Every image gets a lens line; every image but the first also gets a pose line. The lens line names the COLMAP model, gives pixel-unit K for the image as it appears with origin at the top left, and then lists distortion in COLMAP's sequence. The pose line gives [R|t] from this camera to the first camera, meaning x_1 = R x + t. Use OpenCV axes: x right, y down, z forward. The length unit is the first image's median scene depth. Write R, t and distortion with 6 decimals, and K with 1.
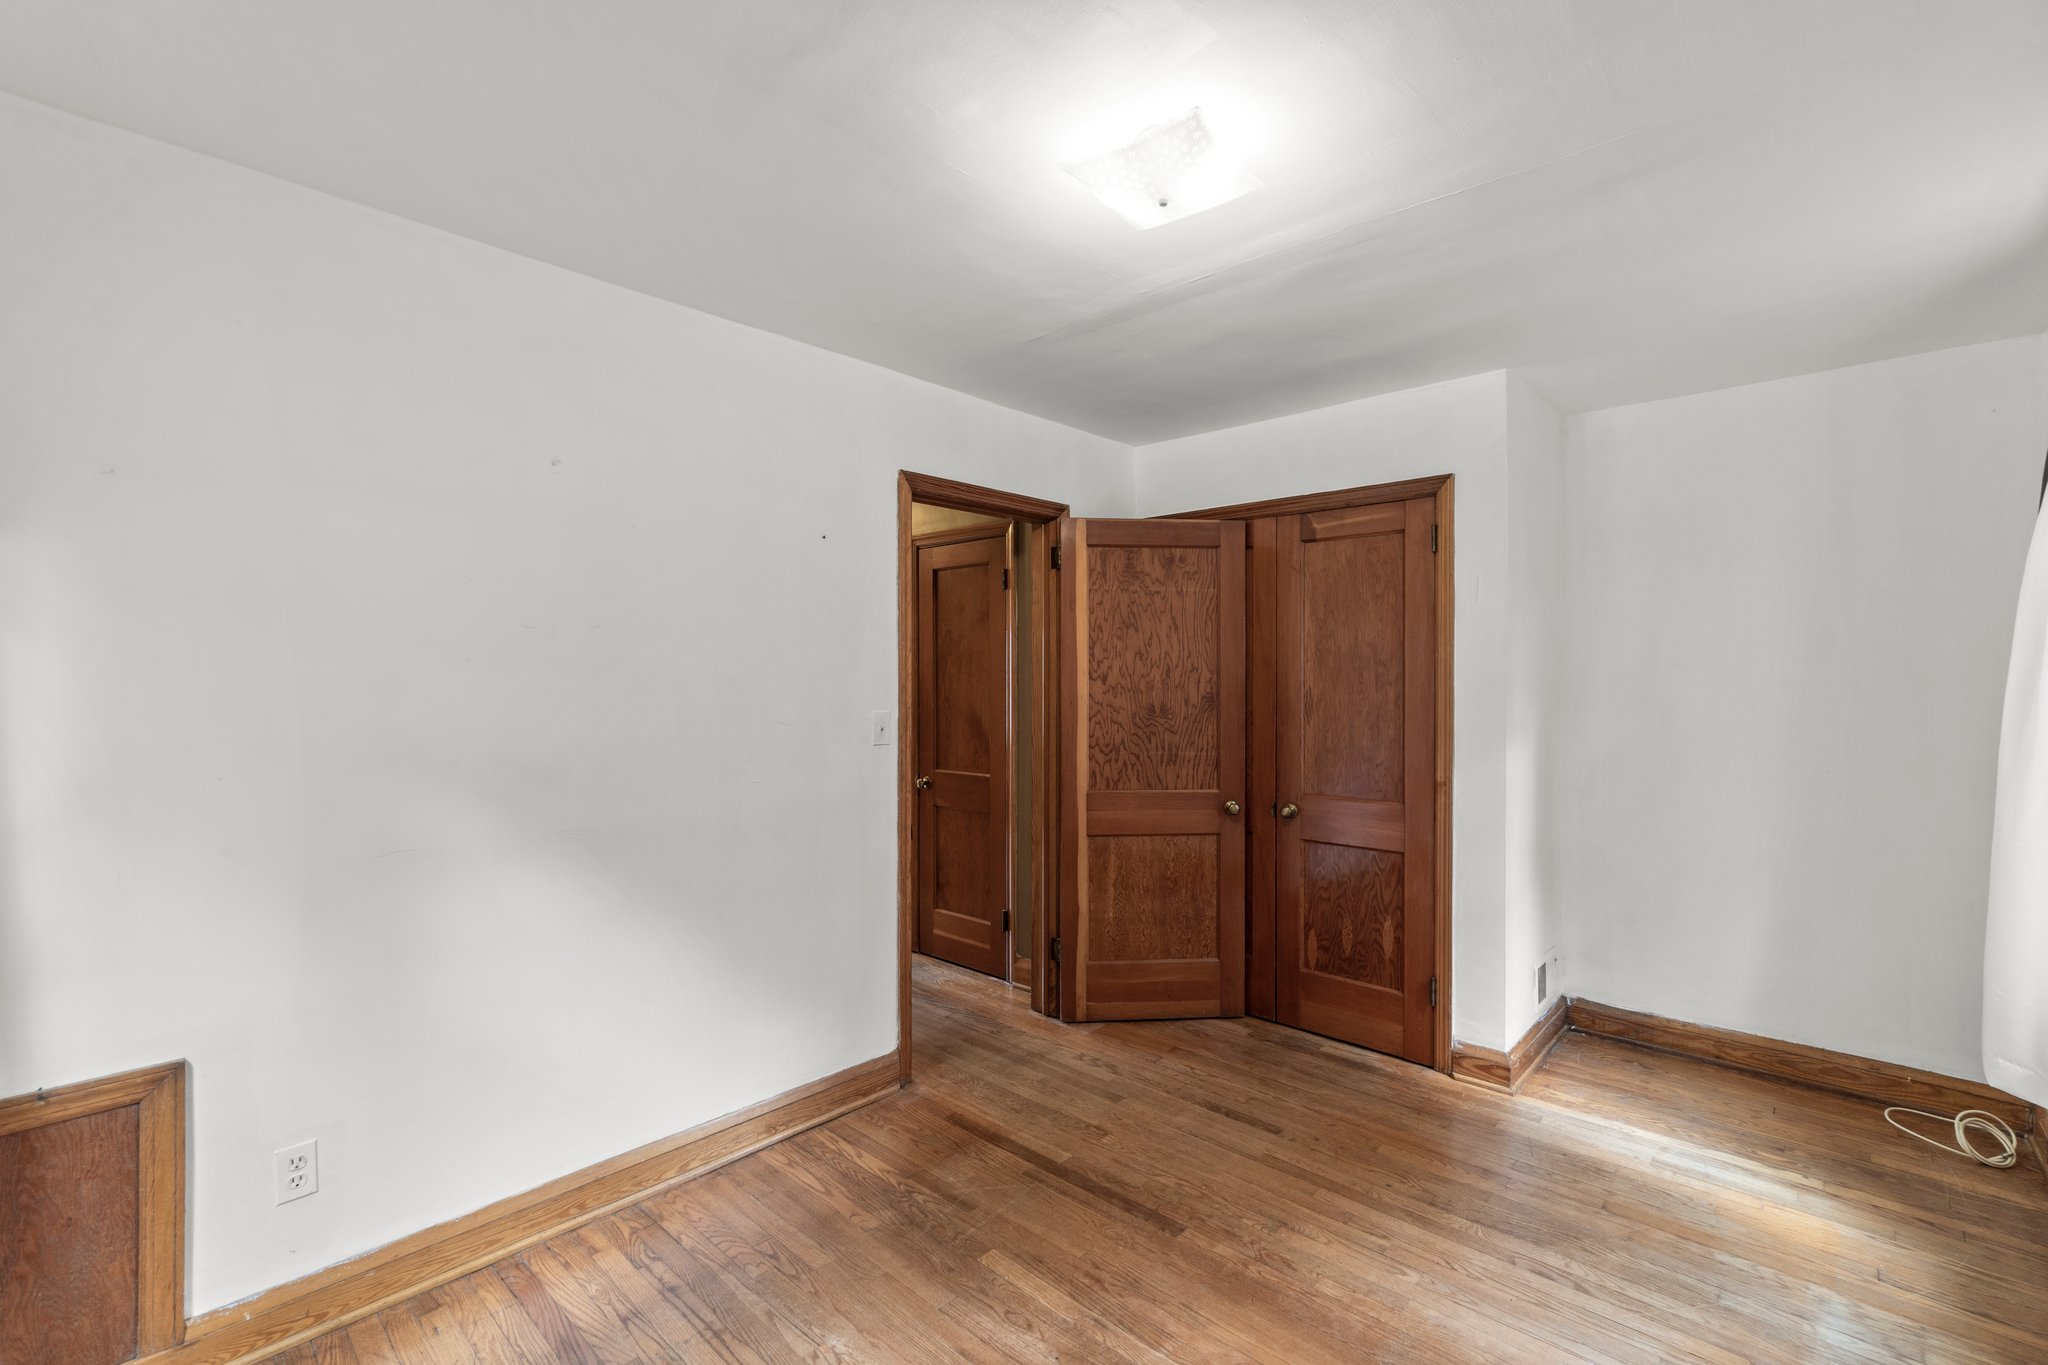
lens RADIAL K [[881.3, 0, 1018.1], [0, 881.3, 673.8], [0, 0, 1]] dist [0.000247, -0.000022]
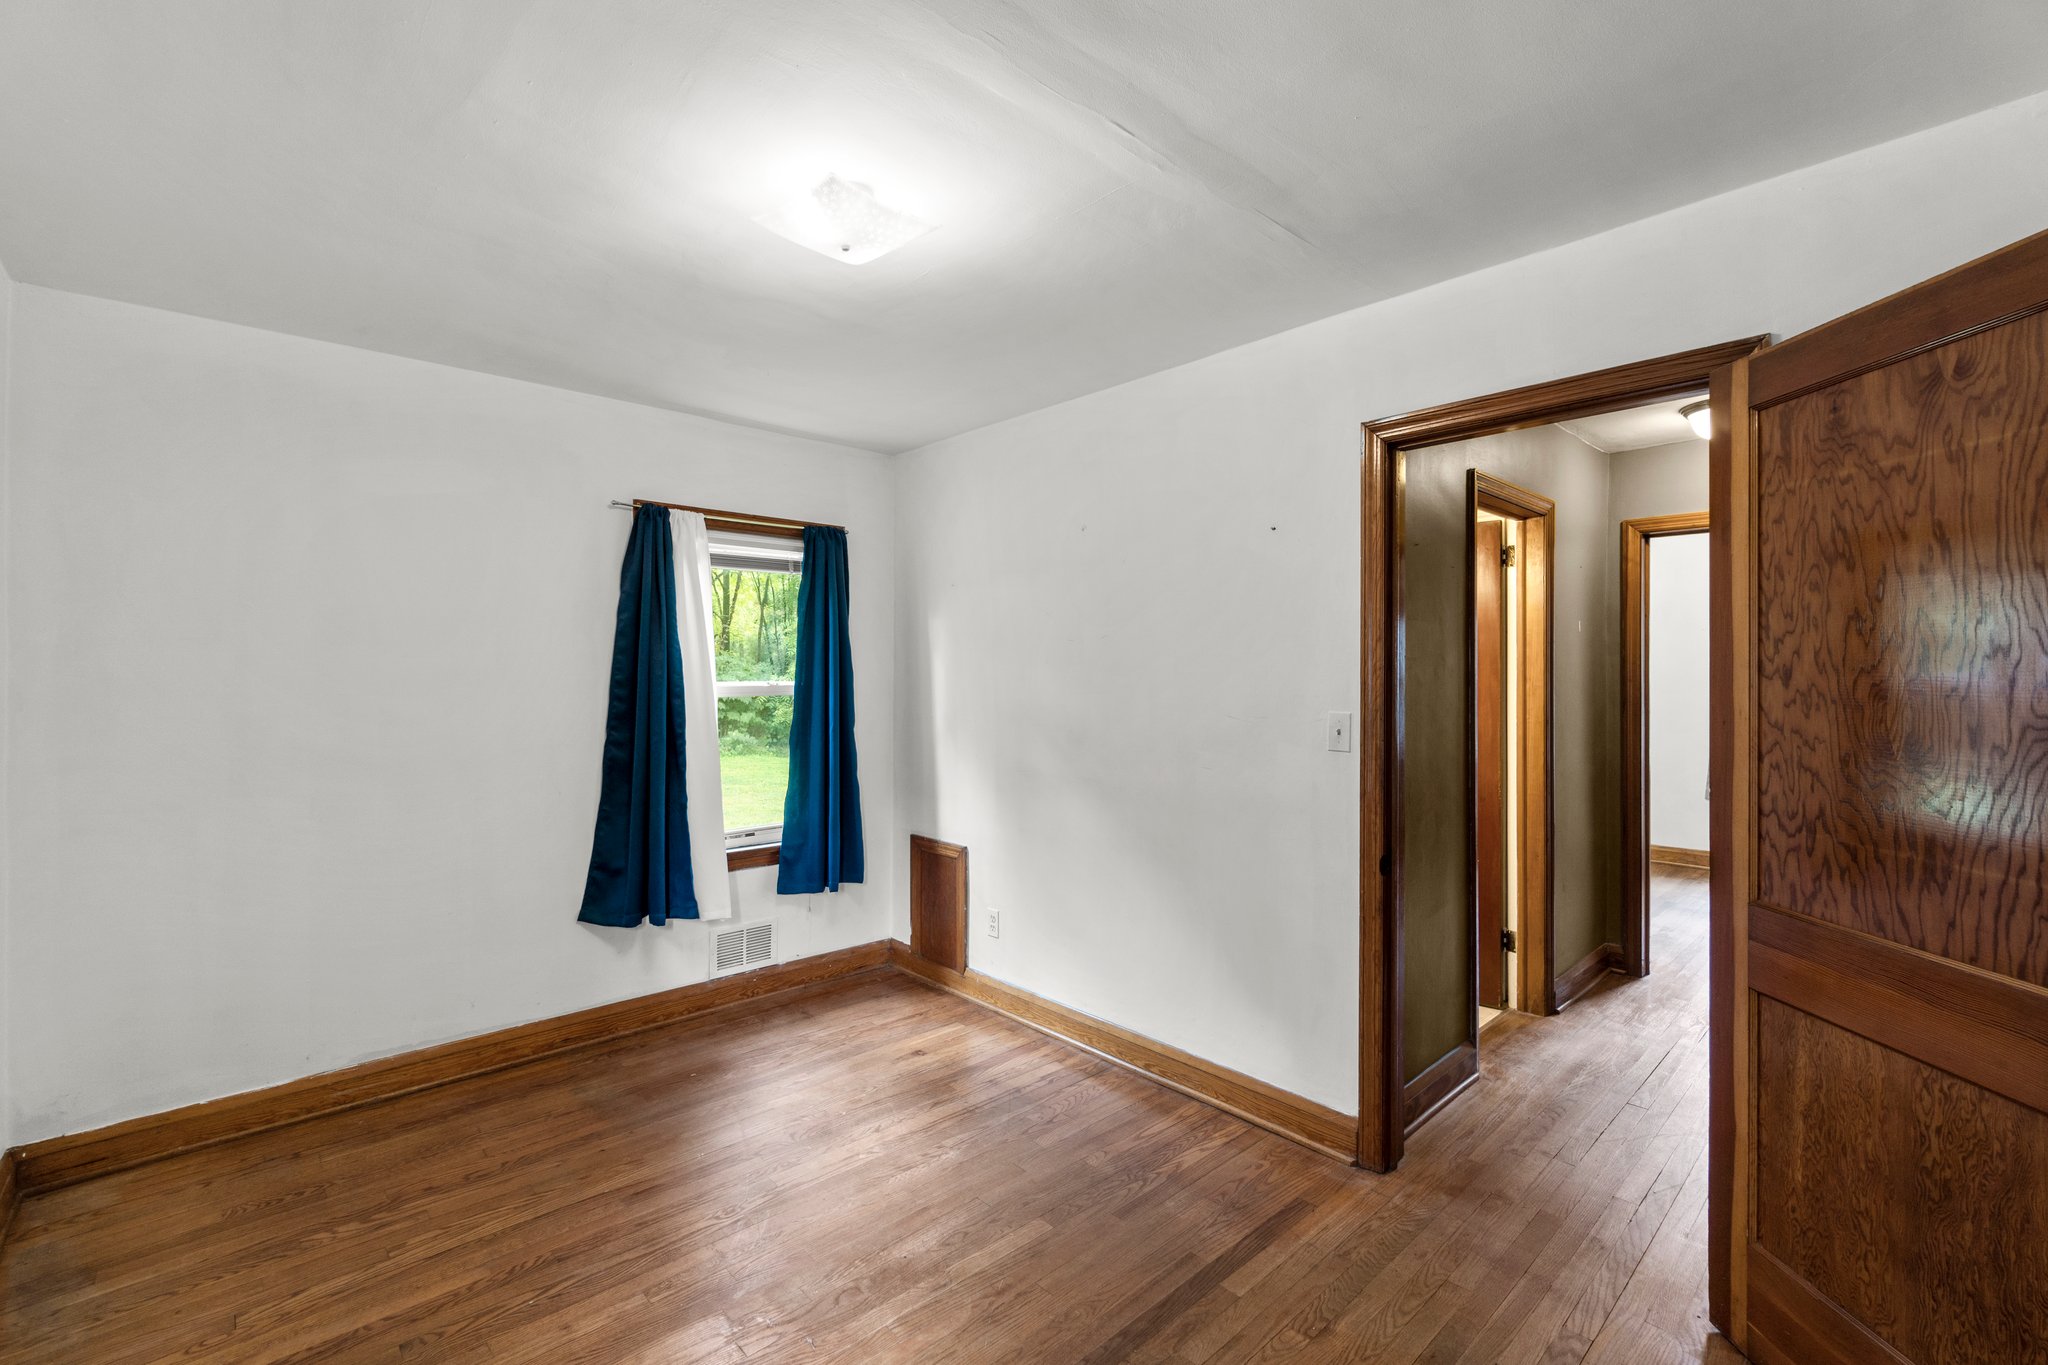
lens RADIAL K [[889.4, 0, 1023.8], [0, 889.4, 665.6], [0, 0, 1]] dist [-0.000413, 0.000082]
pose [[-0.061881, -0.007782, -0.998053, 0.606842], [0.005919, 0.999949, -0.008164, 0.001640], [0.998066, -0.006413, -0.061832, 0.616528]]
